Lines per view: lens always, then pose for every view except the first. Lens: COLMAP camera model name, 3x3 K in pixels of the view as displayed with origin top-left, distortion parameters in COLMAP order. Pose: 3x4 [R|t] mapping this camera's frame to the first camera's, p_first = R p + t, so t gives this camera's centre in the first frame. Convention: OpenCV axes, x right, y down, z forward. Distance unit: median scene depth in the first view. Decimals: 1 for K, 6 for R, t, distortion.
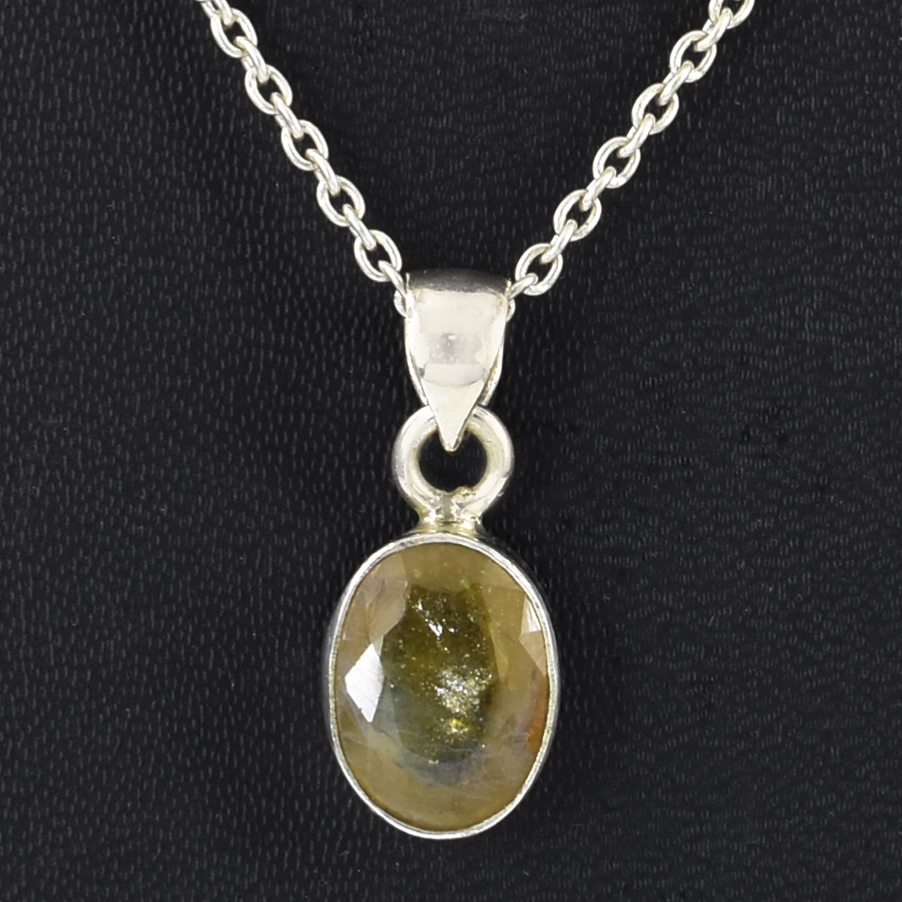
lens RADIAL K [[3513.4, 0, 449.1], [0, 3513.4, 453.0], [0, 0, 1]] dist [0.239239, 0.000000]
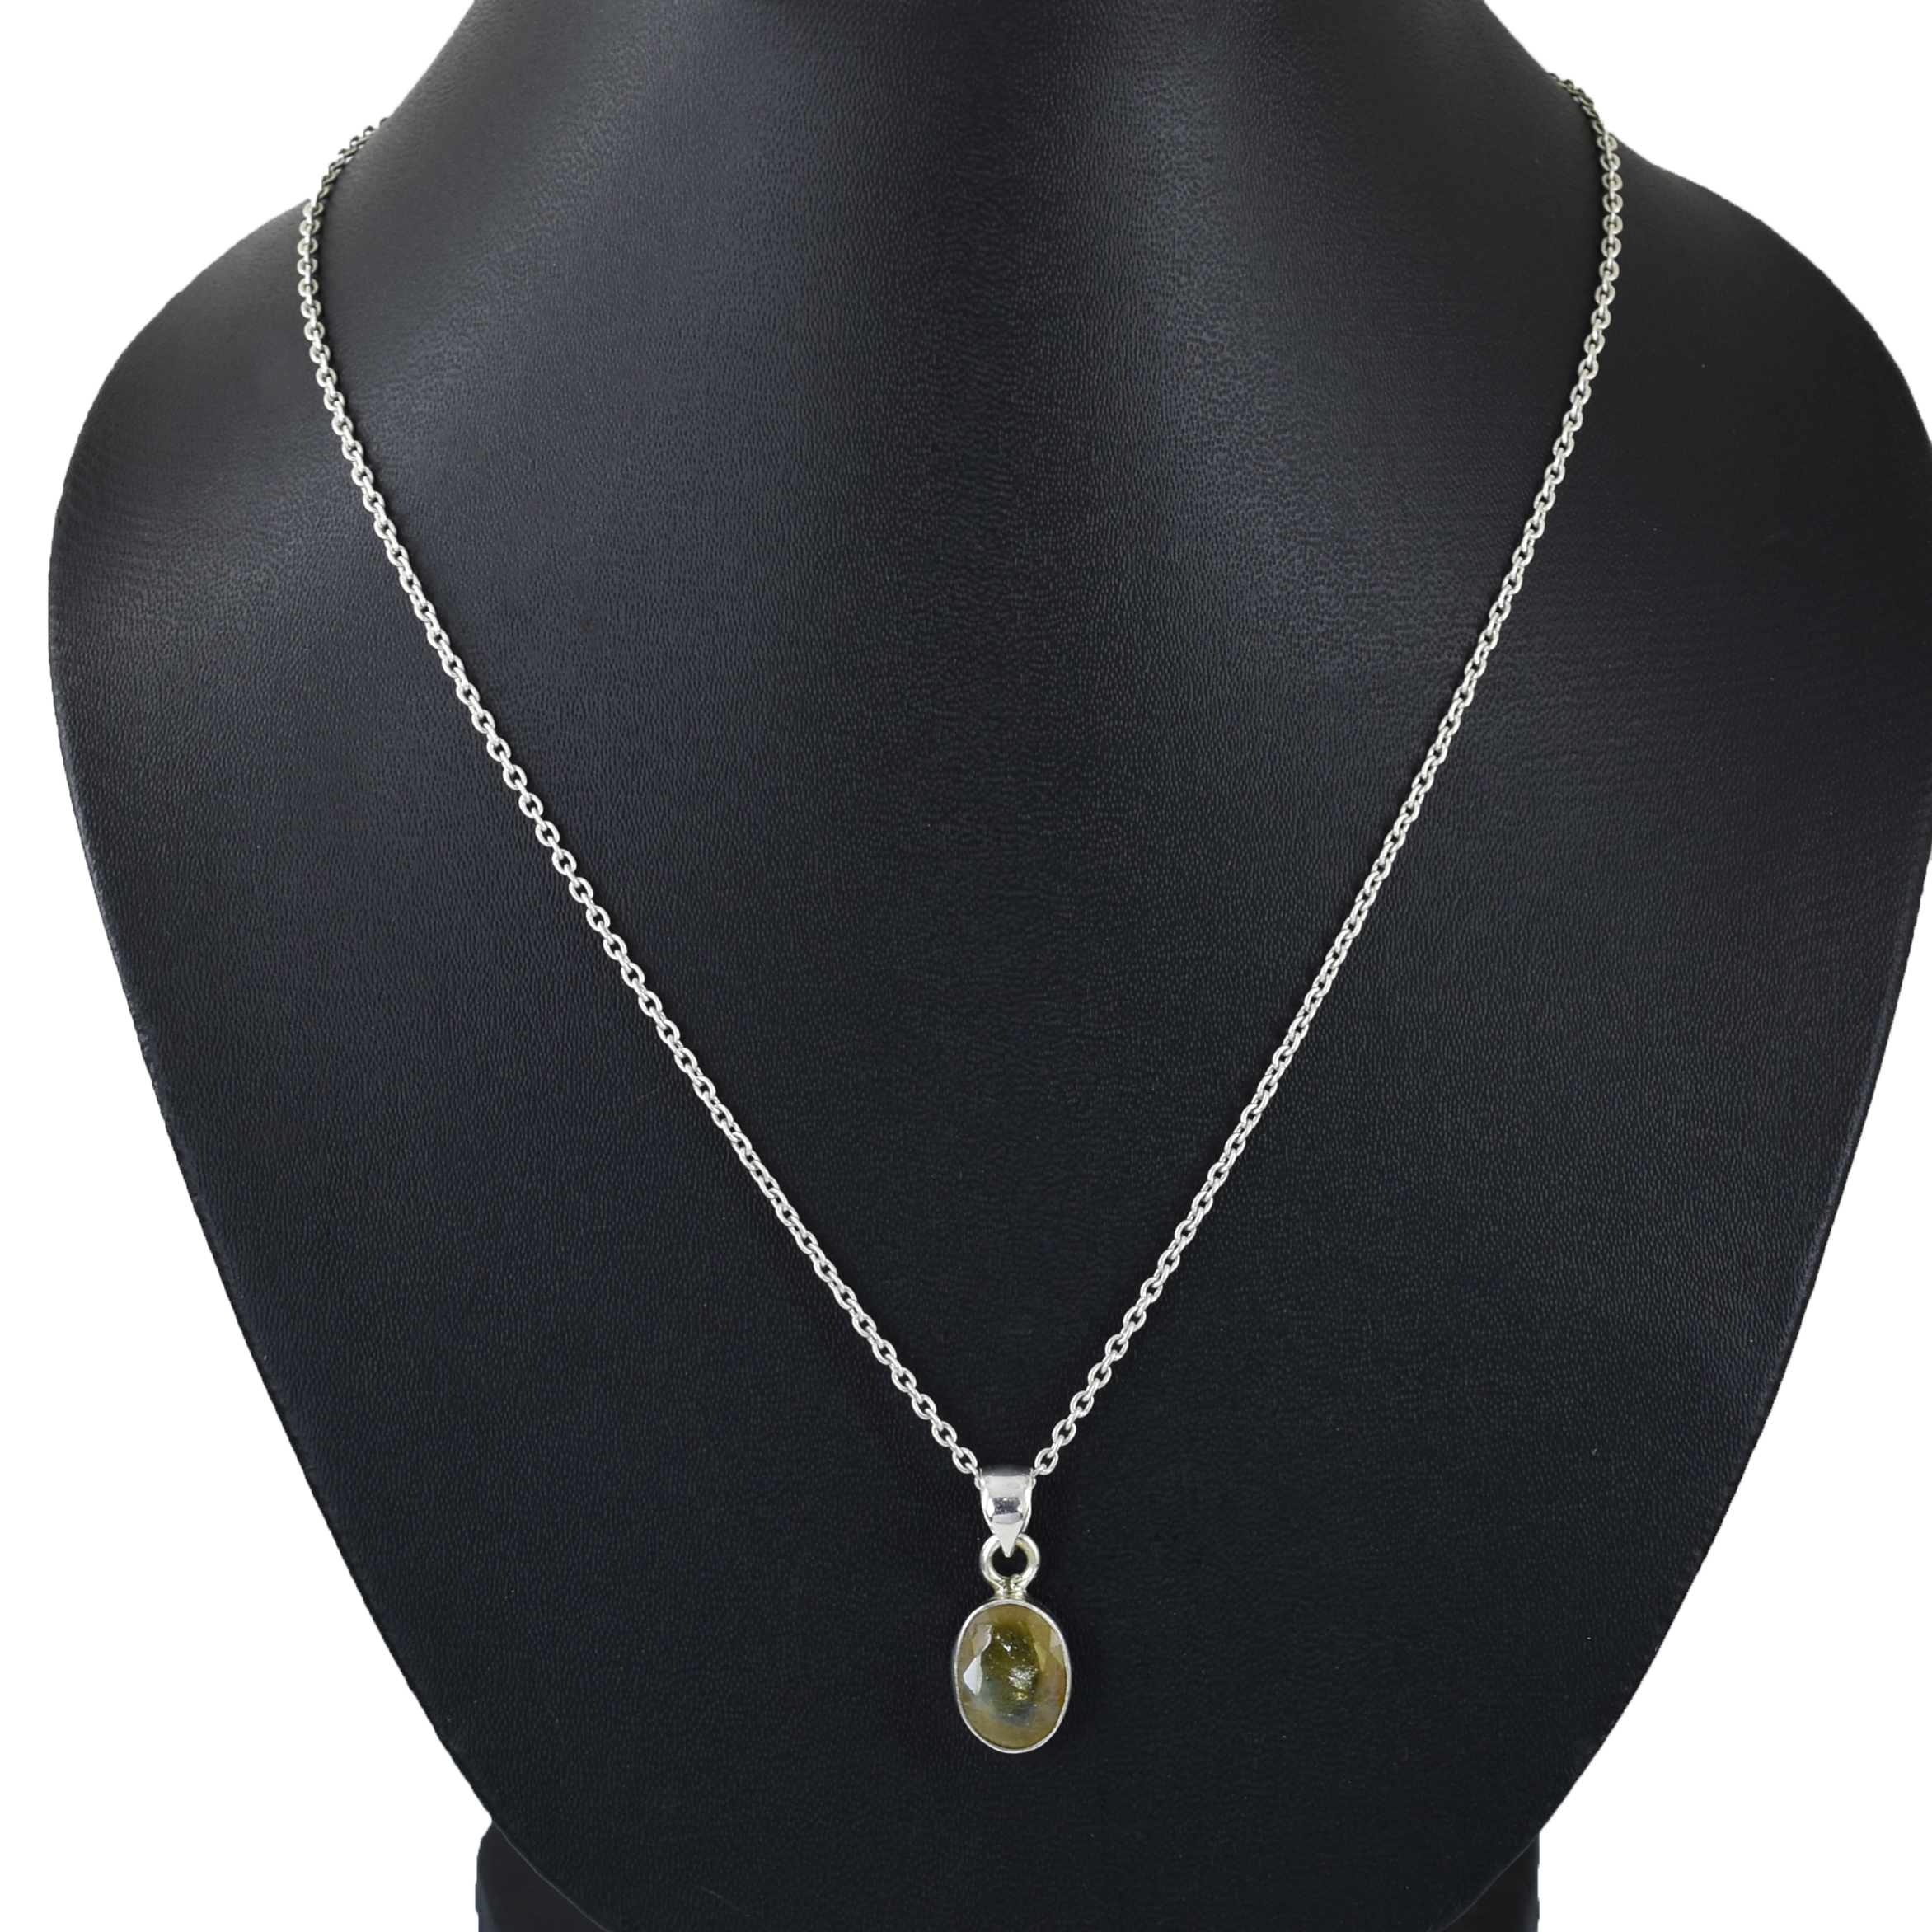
lens RADIAL K [[7525.5, 0, 971.7], [0, 7525.5, 960.0], [0, 0, 1]] dist [0.239239, 0.000000]
pose [[0.997599, -0.068658, 0.009060, -0.035301], [0.068615, 0.997630, 0.005050, -0.356645], [-0.009385, -0.004416, 0.999946, -3.224823]]
